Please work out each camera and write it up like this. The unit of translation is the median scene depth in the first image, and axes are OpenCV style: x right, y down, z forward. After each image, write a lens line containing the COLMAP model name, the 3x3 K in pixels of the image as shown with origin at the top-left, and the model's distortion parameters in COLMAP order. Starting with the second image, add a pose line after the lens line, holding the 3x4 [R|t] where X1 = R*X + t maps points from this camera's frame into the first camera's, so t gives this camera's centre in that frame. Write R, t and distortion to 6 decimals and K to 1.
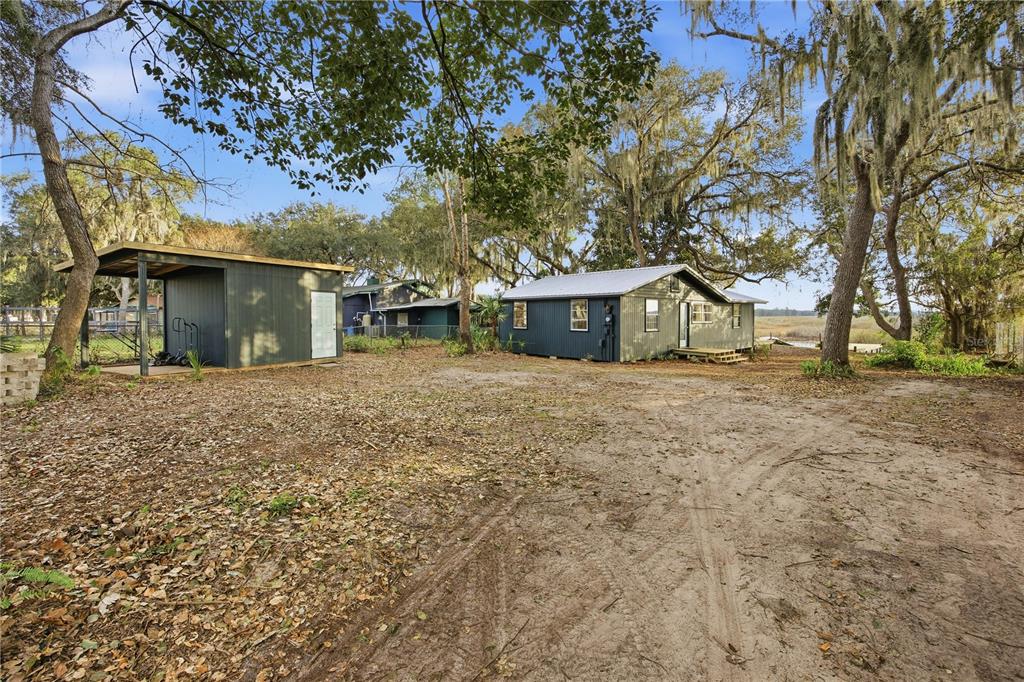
lens RADIAL K [[436.5, 0, 518.1], [0, 436.5, 326.4], [0, 0, 1]] dist [-0.002071, -0.000495]
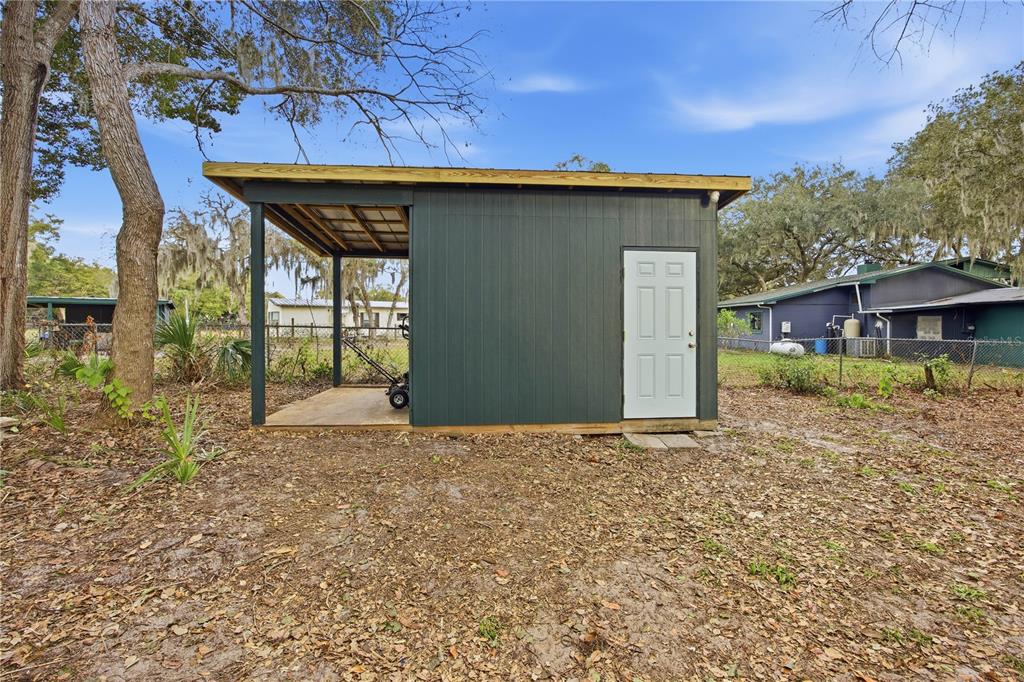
lens RADIAL K [[436.5, 0, 518.1], [0, 436.5, 326.4], [0, 0, 1]] dist [-0.002071, -0.000495]
pose [[0.526498, -0.004236, -0.850166, -0.074058], [-0.014892, 0.999788, -0.014204, -0.001293], [0.850046, 0.020139, 0.526323, 0.283683]]
